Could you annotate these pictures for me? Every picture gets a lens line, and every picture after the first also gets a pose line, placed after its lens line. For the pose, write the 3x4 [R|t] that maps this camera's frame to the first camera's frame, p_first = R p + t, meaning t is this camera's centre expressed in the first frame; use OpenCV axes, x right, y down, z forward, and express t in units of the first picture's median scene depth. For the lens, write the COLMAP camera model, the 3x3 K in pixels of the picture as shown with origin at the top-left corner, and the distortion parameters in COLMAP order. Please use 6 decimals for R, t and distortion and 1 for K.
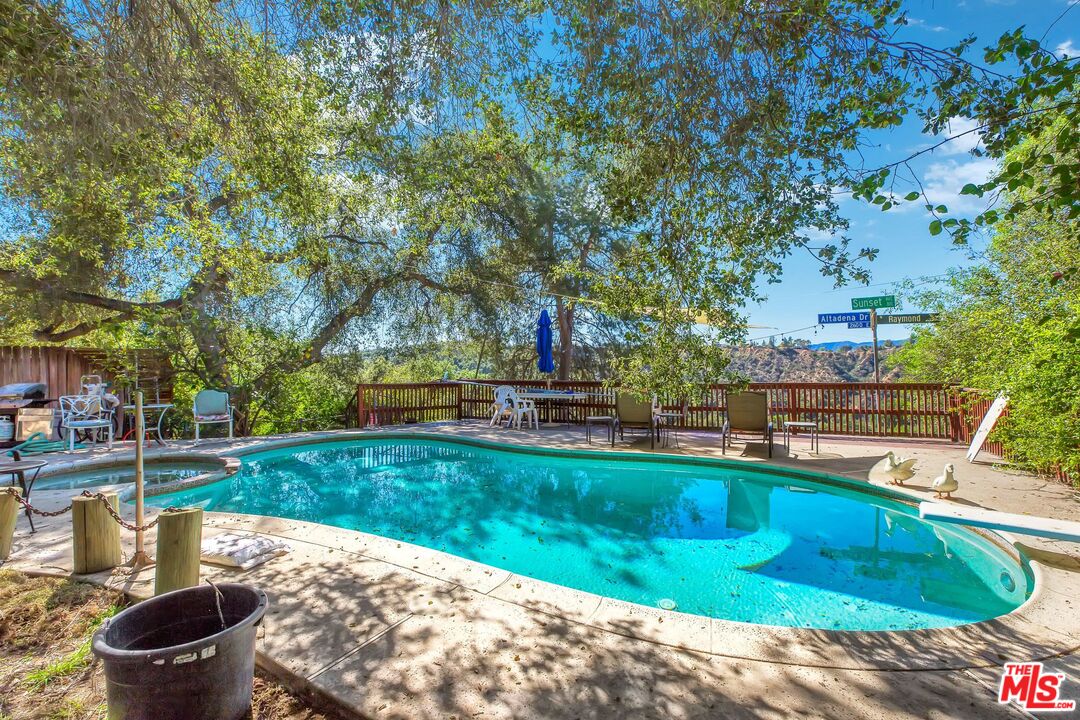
lens RADIAL K [[496.3, 0, 537.9], [0, 496.3, 334.2], [0, 0, 1]] dist [0.015396, -0.010212]
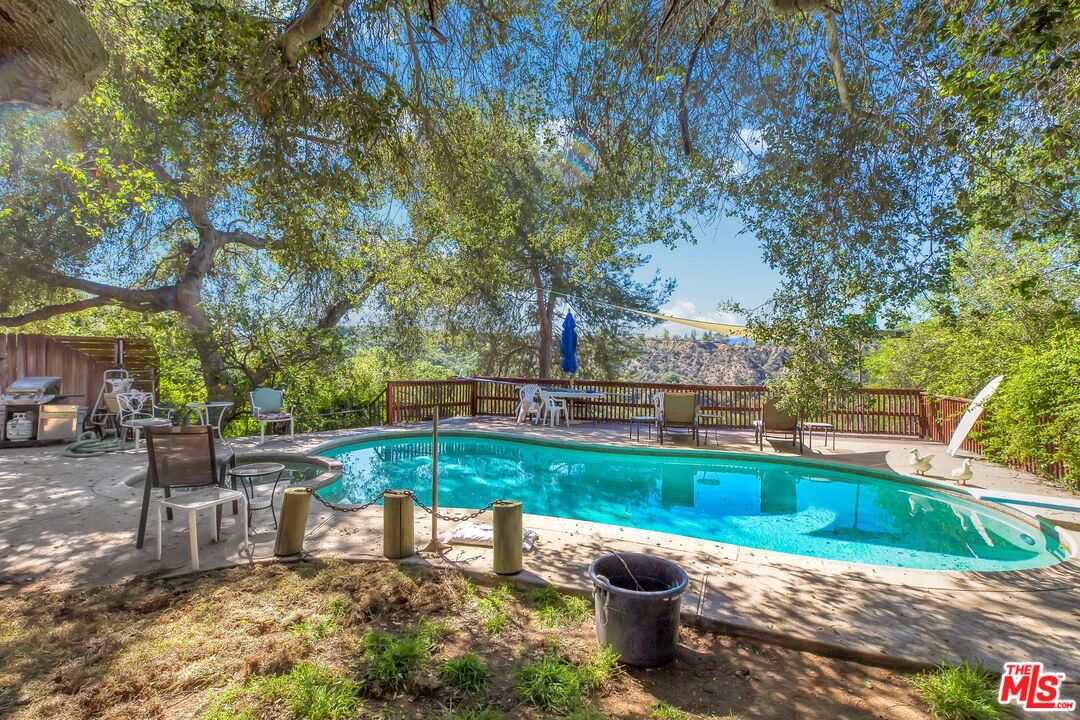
lens RADIAL K [[524.6, 0, 531.6], [0, 524.6, 342.9], [0, 0, 1]] dist [0.014019, -0.008085]
pose [[0.987707, 0.025820, 0.154169, -0.525406], [-0.032574, 0.998610, 0.041443, -0.064087], [-0.152885, -0.045955, 0.987175, -0.176528]]
